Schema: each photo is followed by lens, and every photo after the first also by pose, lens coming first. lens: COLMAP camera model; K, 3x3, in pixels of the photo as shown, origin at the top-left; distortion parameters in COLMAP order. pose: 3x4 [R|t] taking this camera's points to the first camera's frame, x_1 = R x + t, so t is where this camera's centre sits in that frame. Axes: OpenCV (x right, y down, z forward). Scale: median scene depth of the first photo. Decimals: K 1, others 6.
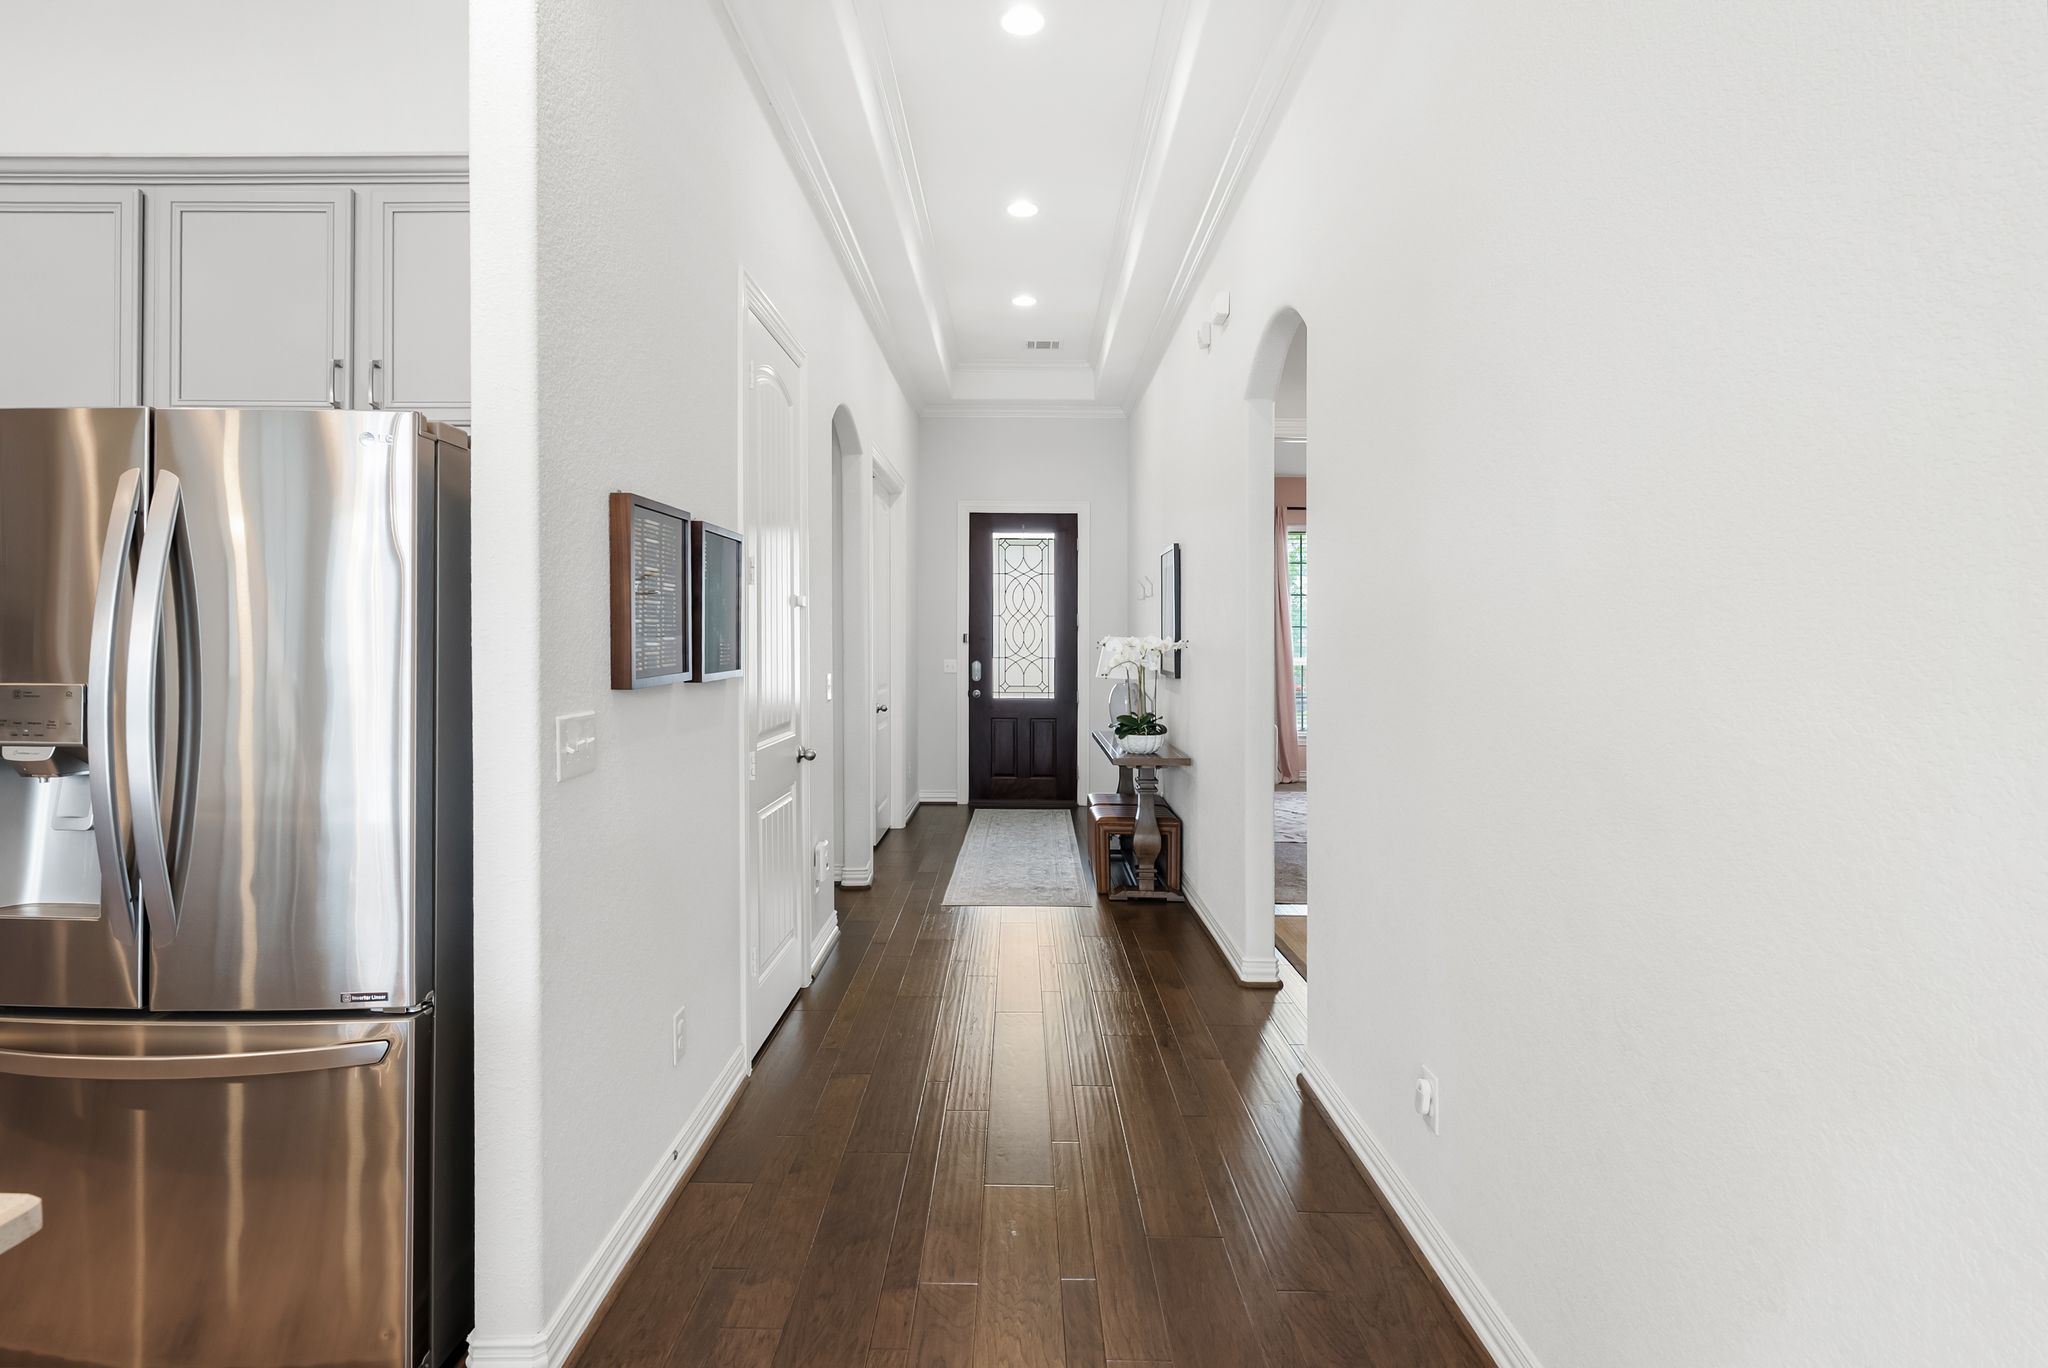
lens RADIAL K [[1234.6, 0, 1022.0], [0, 1234.6, 669.8], [0, 0, 1]] dist [0.008522, -0.000460]
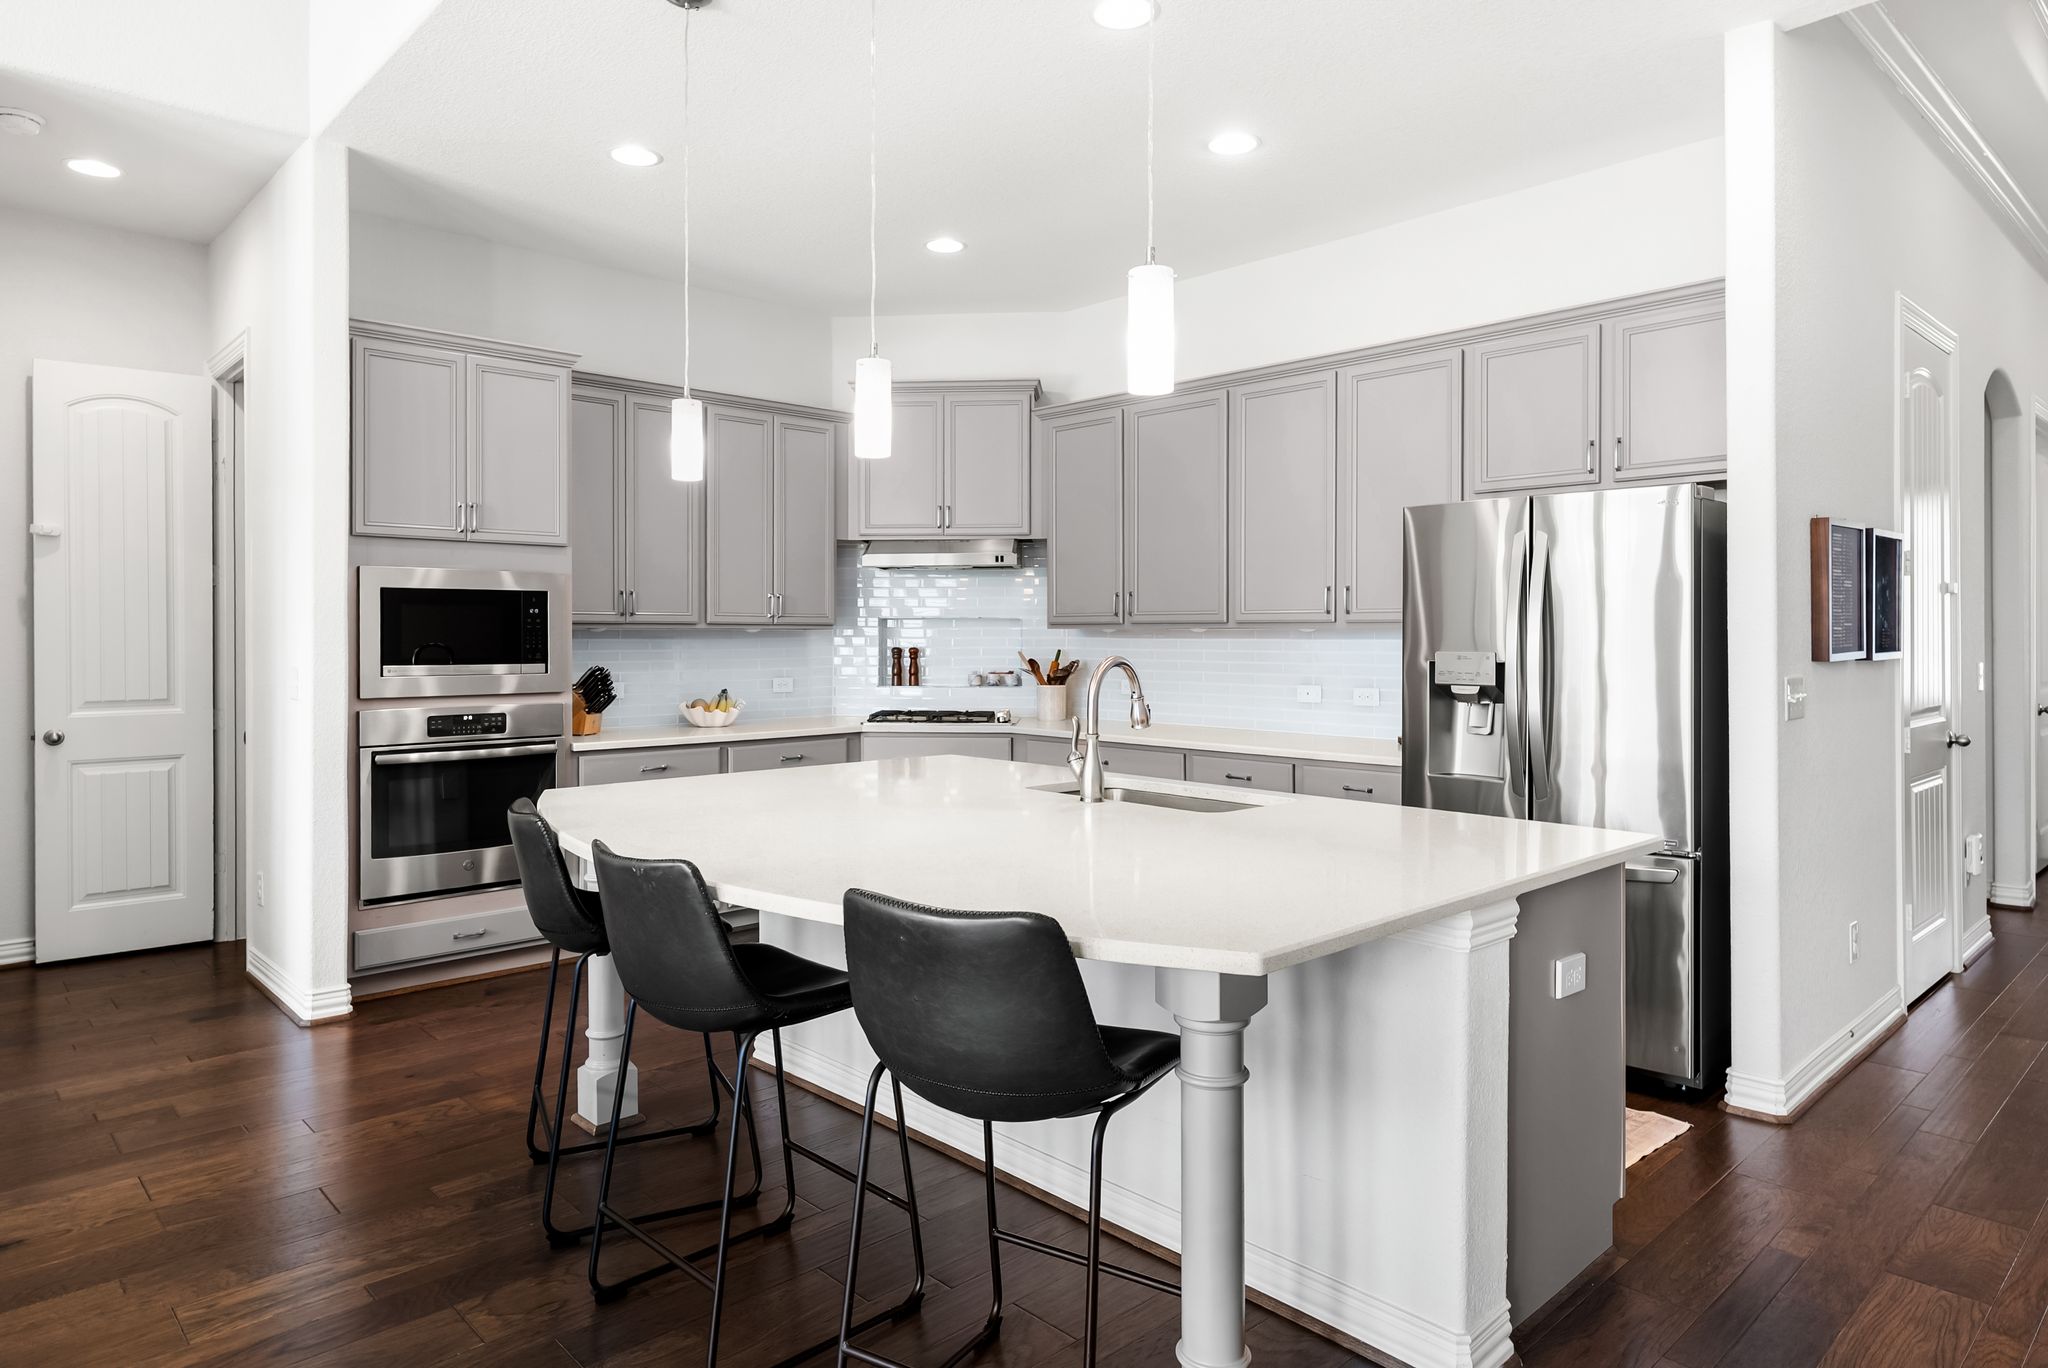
lens RADIAL K [[1234.6, 0, 1001.5], [0, 1234.6, 648.7], [0, 0, 1]] dist [0.008522, -0.000460]
pose [[0.689894, 0.002938, -0.723904, 0.024499], [-0.010903, 0.999921, -0.006333, 0.011587], [0.723828, 0.012262, 0.689872, -0.342864]]
